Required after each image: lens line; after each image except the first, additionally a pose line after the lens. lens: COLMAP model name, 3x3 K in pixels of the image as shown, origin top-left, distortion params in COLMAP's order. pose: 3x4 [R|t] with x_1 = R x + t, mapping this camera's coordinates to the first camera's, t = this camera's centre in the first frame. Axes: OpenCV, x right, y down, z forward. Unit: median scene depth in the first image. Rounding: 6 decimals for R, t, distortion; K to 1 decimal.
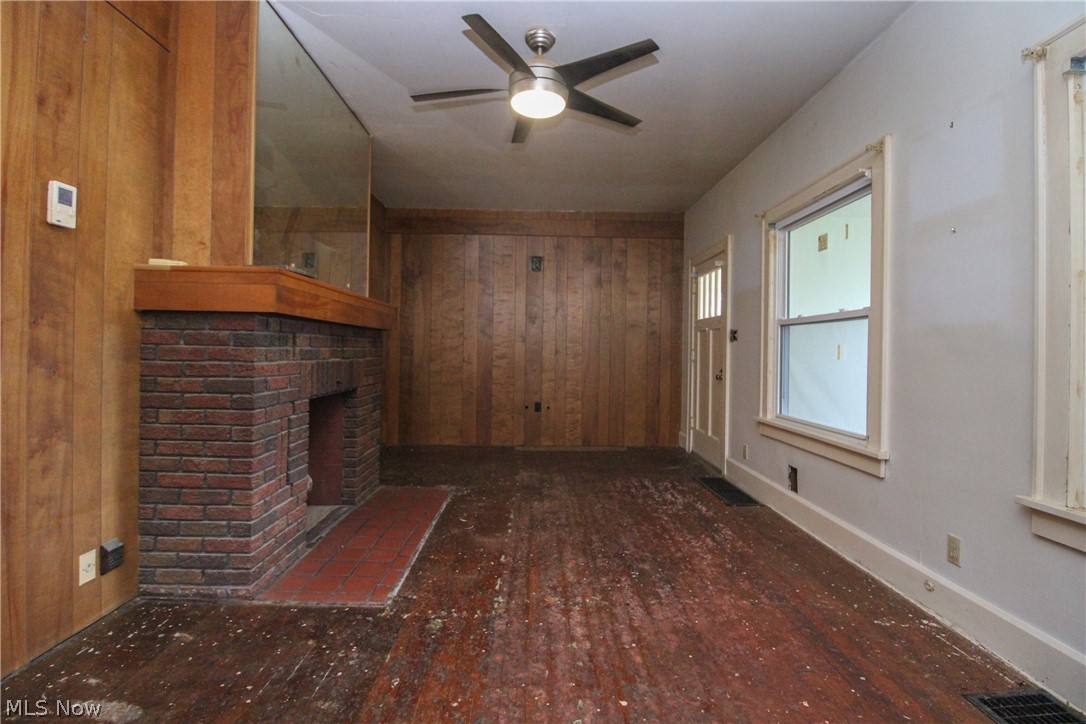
lens RADIAL K [[527.2, 0, 545.5], [0, 527.2, 348.0], [0, 0, 1]] dist [-0.004637, -0.001285]
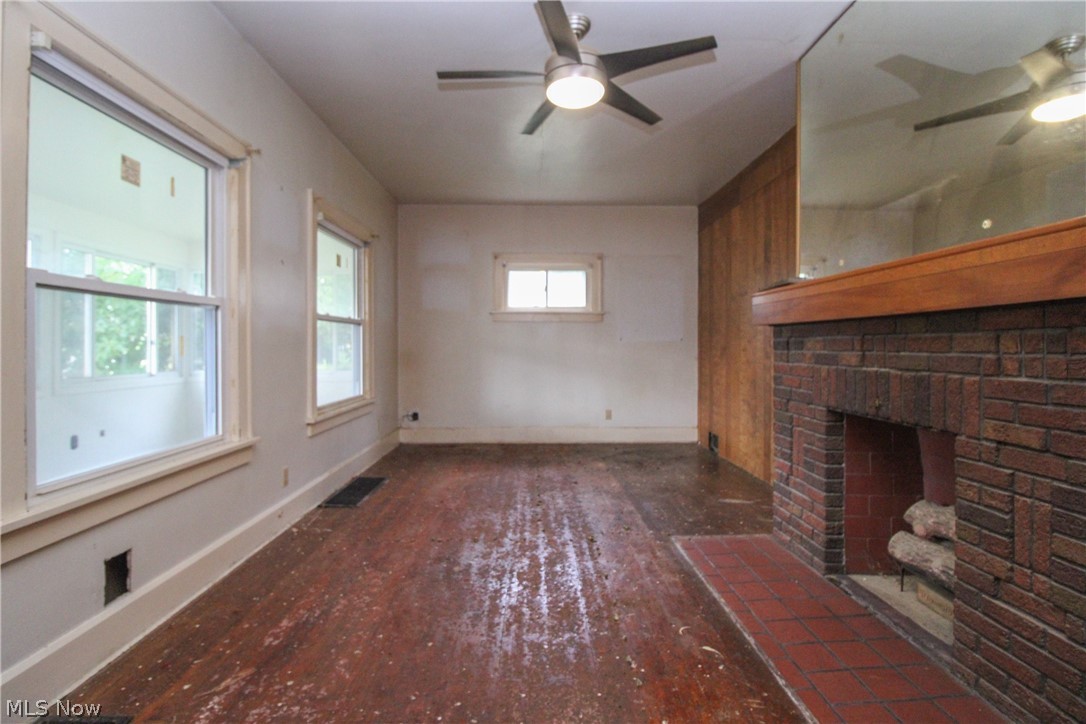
lens RADIAL K [[527.2, 0, 545.5], [0, 527.2, 348.0], [0, 0, 1]] dist [-0.004637, -0.001285]
pose [[-0.999803, -0.018103, -0.008118, 0.036132], [-0.018103, 0.999836, -0.000082, 0.002240], [0.008118, 0.000065, -0.999967, 1.719331]]
